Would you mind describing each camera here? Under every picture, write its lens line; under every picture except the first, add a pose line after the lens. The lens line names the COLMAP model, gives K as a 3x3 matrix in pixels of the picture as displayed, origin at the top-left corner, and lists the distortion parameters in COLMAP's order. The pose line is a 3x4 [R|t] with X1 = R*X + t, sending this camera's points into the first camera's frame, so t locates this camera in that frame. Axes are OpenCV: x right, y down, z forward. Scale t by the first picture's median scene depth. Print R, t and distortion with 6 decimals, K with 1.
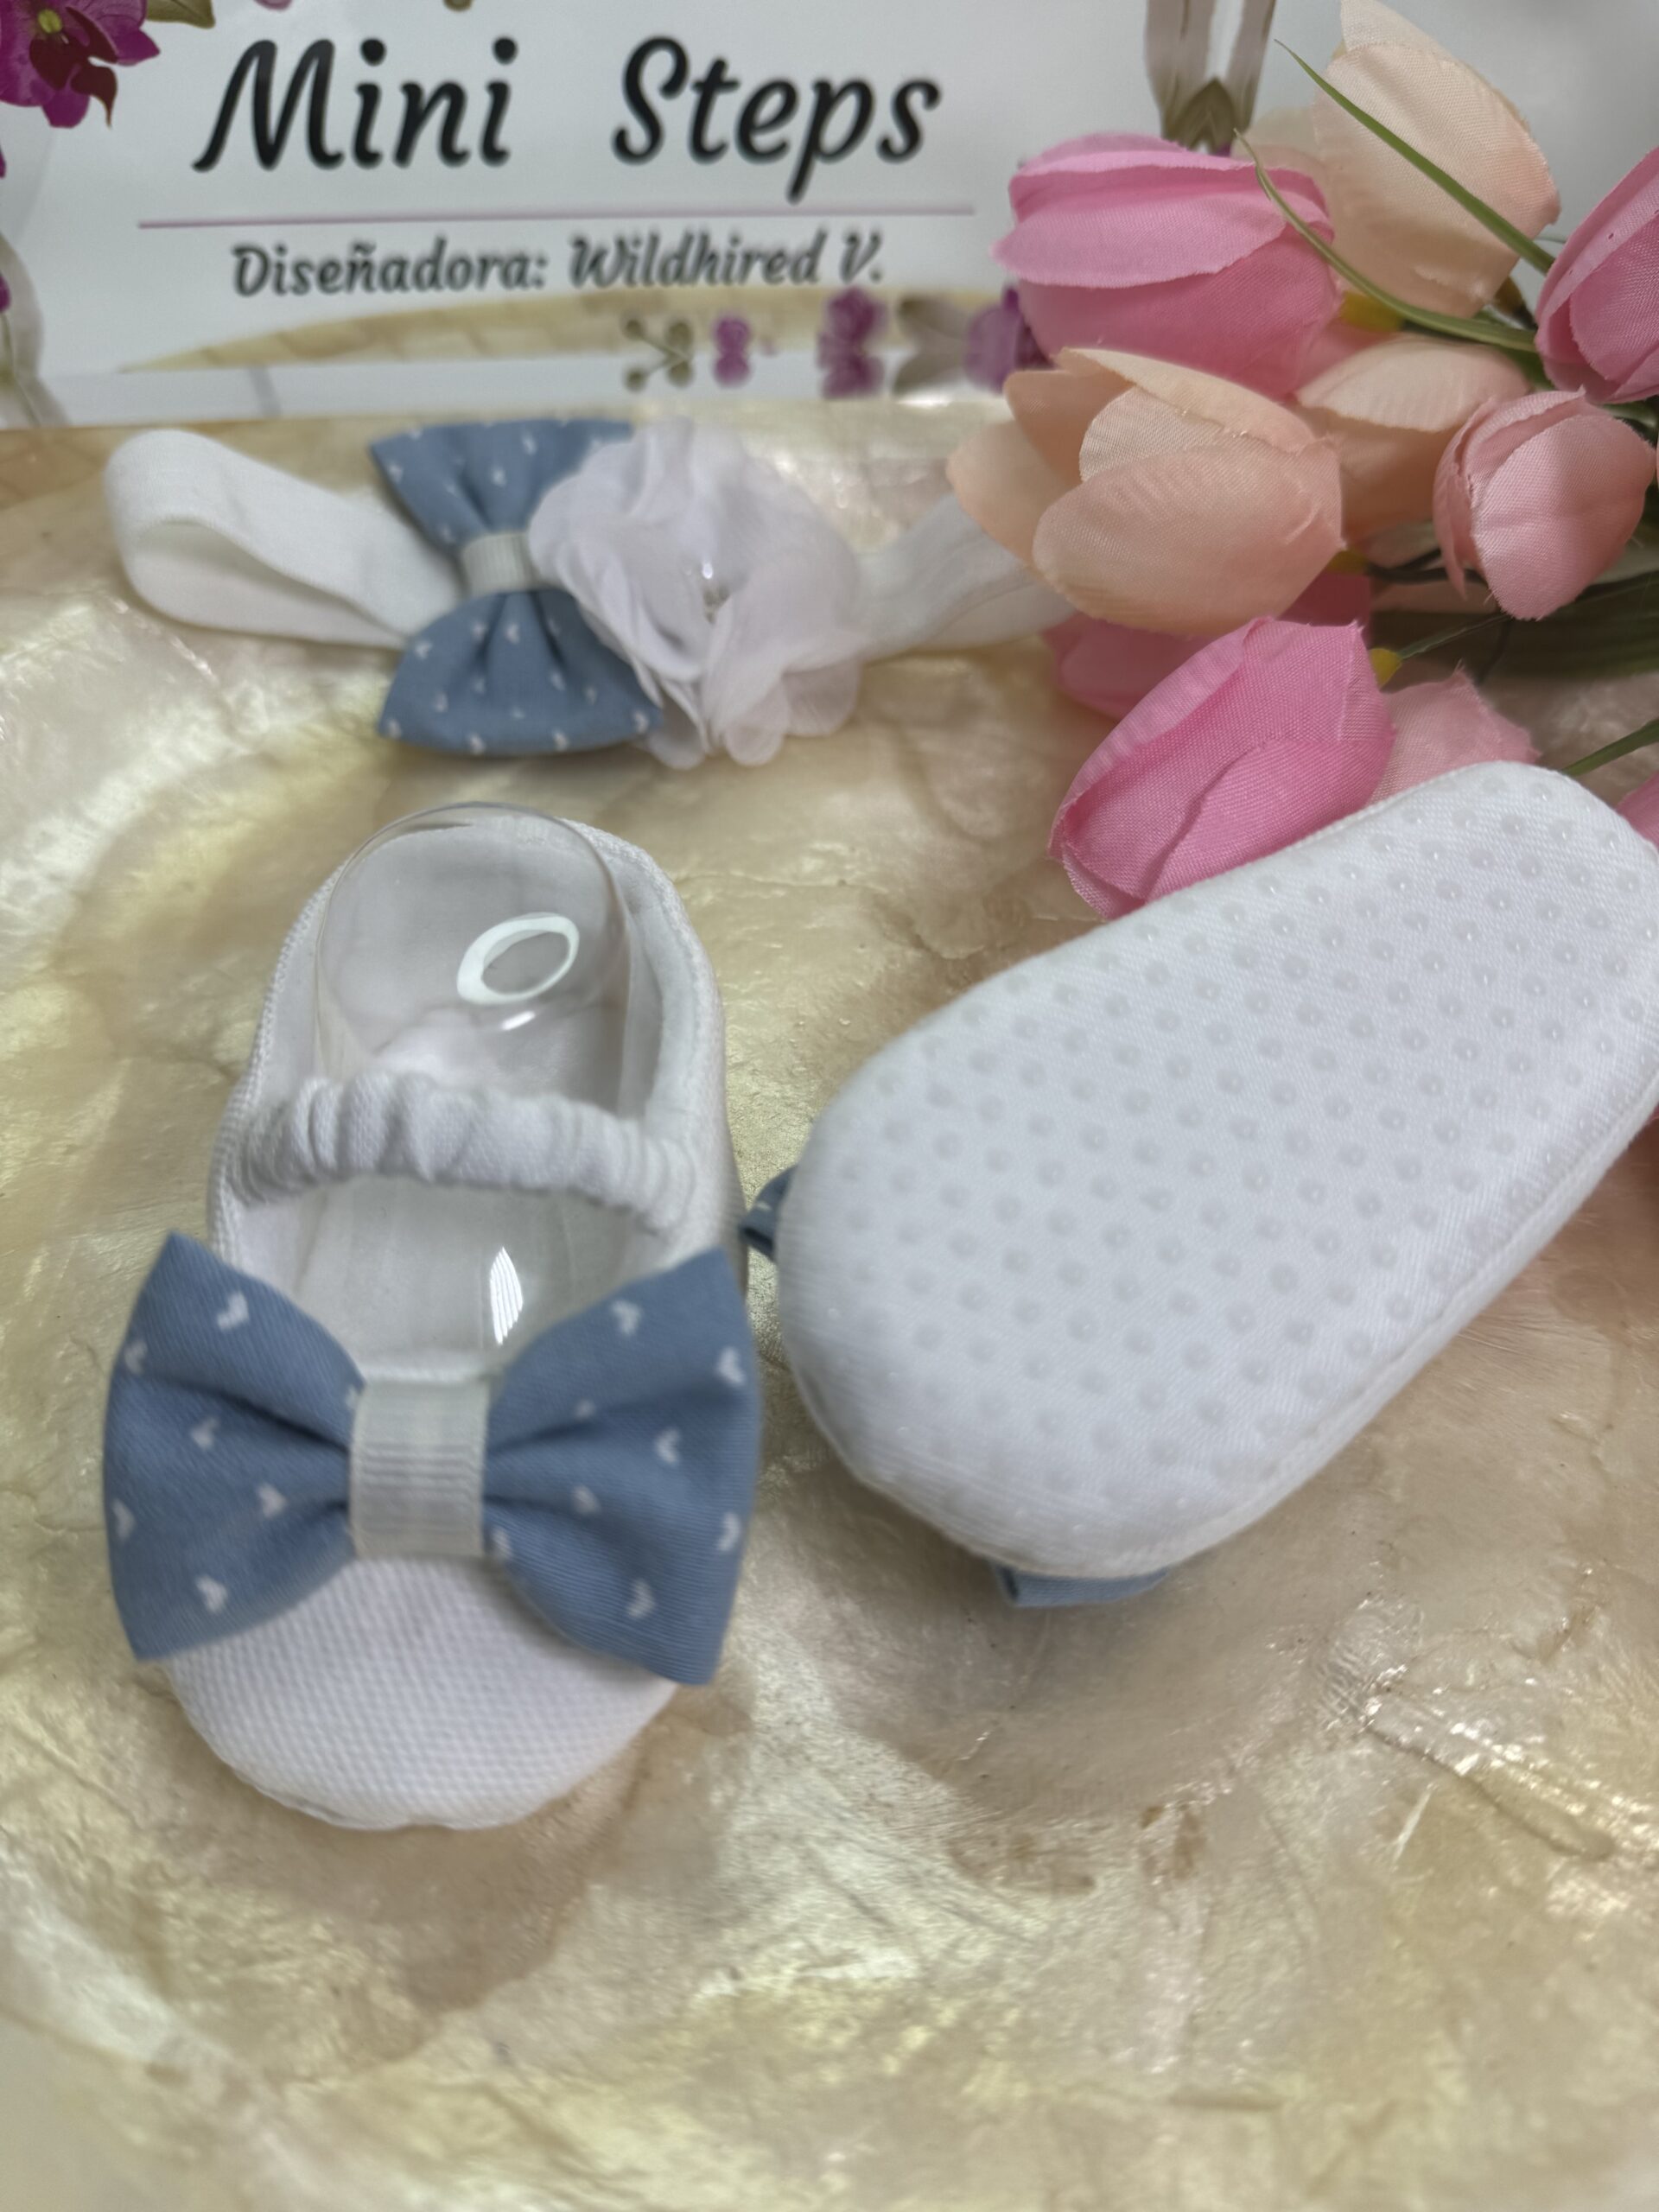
lens RADIAL K [[1717.0, 0, 829.5], [0, 1717.0, 1106.0], [0, 0, 1]] dist [-0.032653, 0.005826]
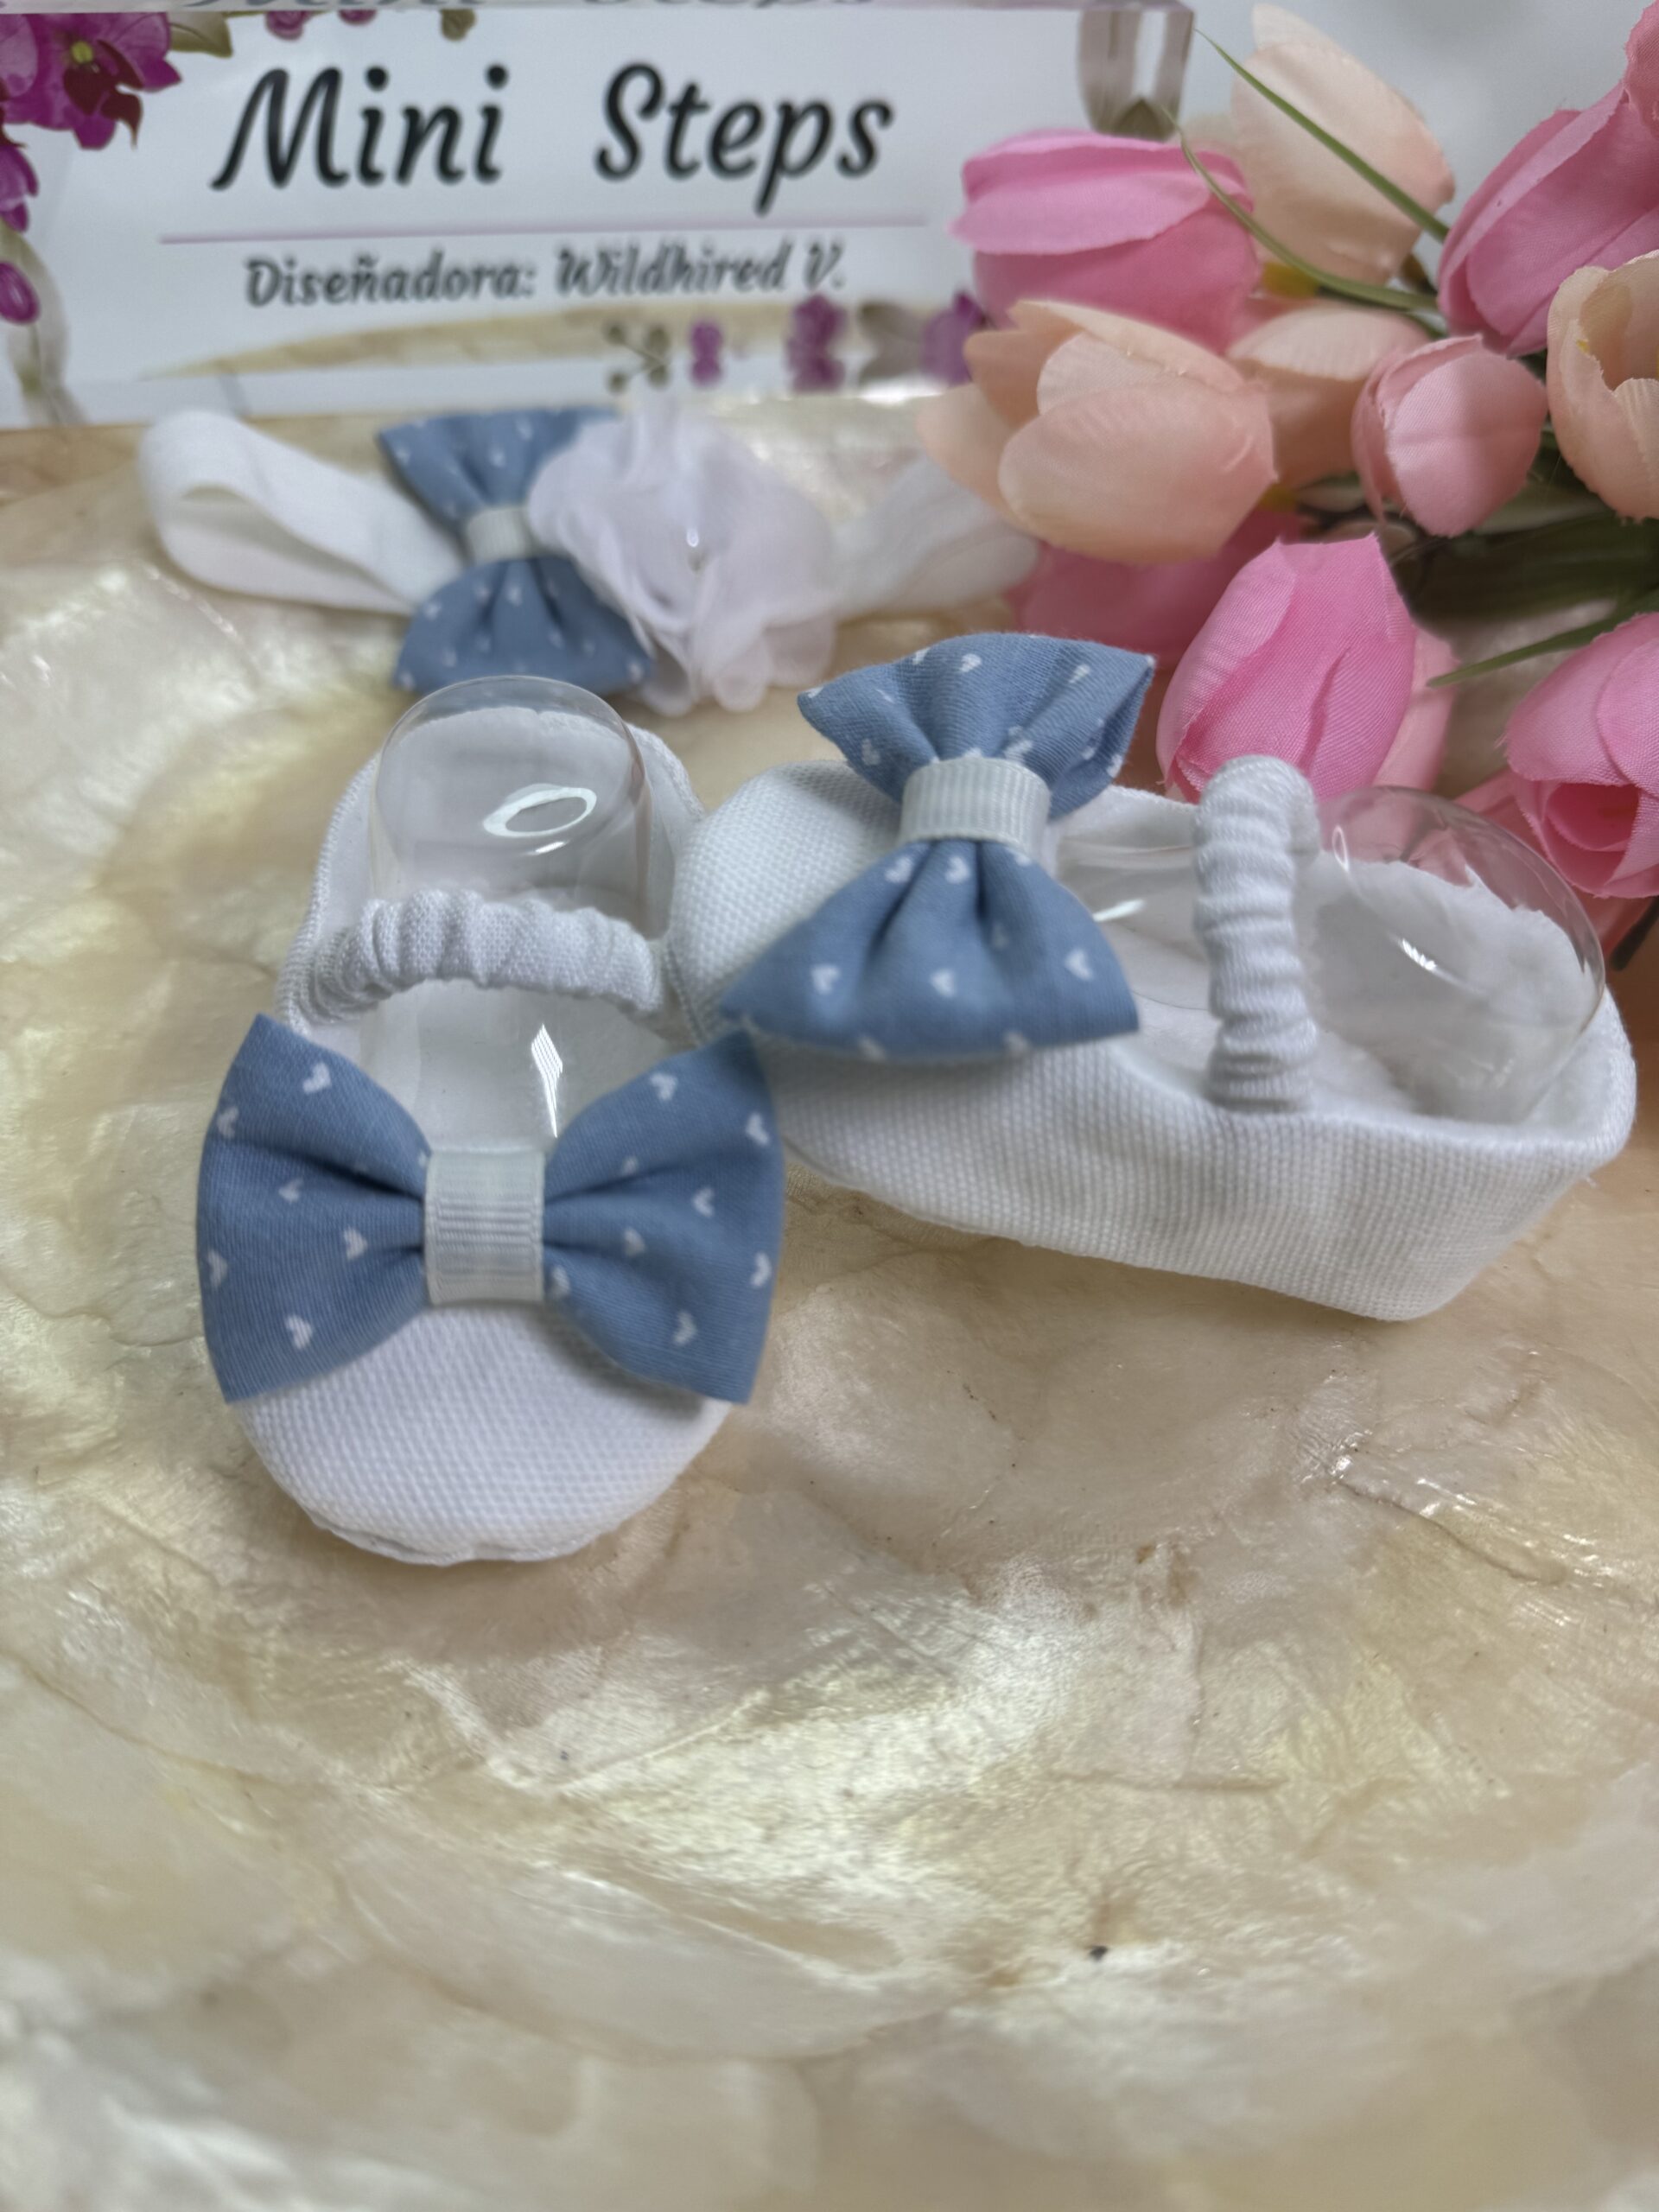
lens RADIAL K [[1717.0, 0, 829.5], [0, 1717.0, 1106.0], [0, 0, 1]] dist [-0.032653, 0.005826]
pose [[0.999370, -0.027634, 0.022267, -0.019718], [0.028773, 0.998204, -0.052546, 0.110765], [-0.020775, 0.053154, 0.998370, -0.068304]]
